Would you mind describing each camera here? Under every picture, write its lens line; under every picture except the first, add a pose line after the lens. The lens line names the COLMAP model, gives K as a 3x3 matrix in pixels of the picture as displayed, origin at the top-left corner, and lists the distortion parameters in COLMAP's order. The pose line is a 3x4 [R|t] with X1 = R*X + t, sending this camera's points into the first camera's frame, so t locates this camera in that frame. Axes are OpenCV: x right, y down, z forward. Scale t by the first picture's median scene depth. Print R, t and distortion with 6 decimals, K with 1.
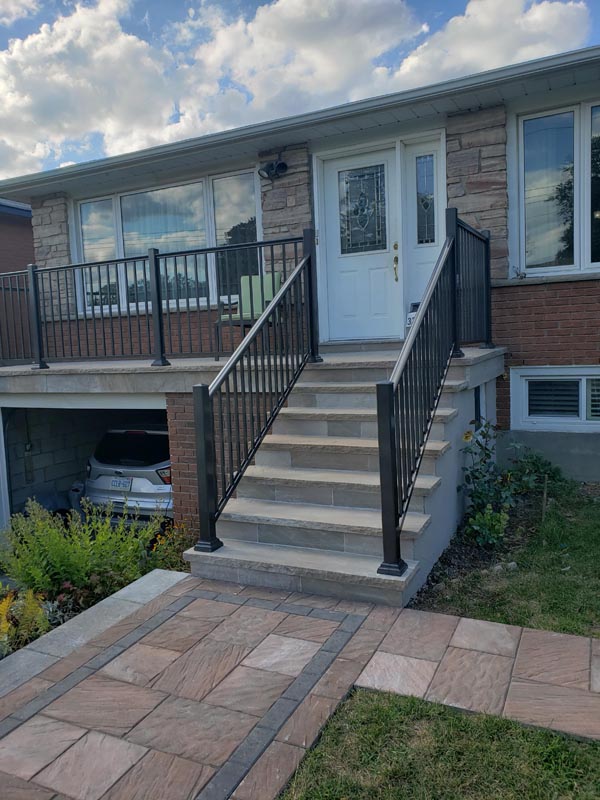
lens RADIAL K [[609.2, 0, 313.9], [0, 609.2, 392.1], [0, 0, 1]] dist [0.006960, 0.000701]
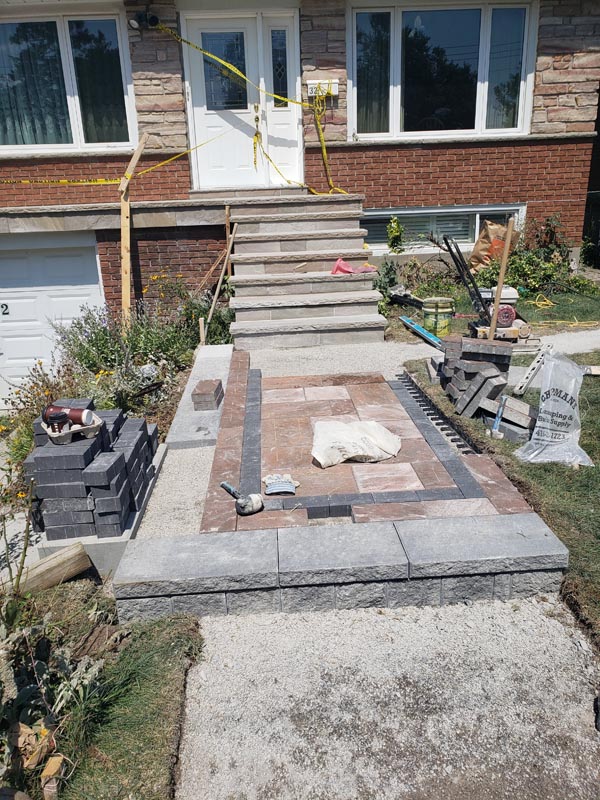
lens RADIAL K [[608.2, 0, 298.6], [0, 608.2, 401.5], [0, 0, 1]] dist [0.007154, 0.010735]
pose [[0.875073, -0.137350, 0.464092, -0.435940], [0.039455, 0.975940, 0.214440, 0.076929], [-0.482380, -0.169340, 0.859438, -0.192786]]
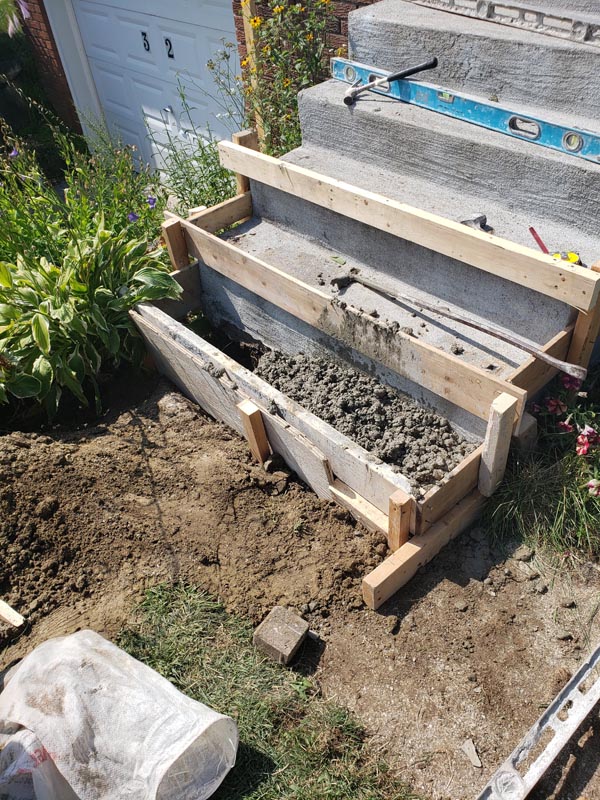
lens RADIAL K [[643.0, 0, 309.6], [0, 643.0, 414.3], [0, 0, 1]] dist [0.003705, -0.002793]
pose [[0.926425, 0.240347, -0.289775, 0.089861], [-0.005075, 0.777601, 0.628738, -0.007343], [0.376445, -0.581008, 0.721609, 0.320884]]
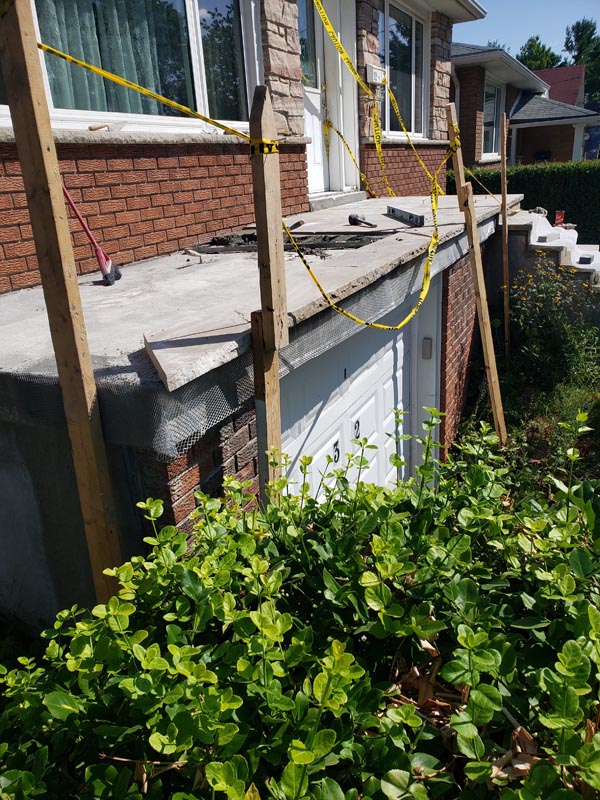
lens RADIAL K [[604.1, 0, 311.9], [0, 604.1, 402.2], [0, 0, 1]] dist [0.013630, 0.004150]
pose [[-0.000367, -0.312700, 0.949852, -0.897704], [0.162931, 0.937141, 0.308578, -0.076670], [-0.986637, 0.154873, 0.050604, 1.036836]]
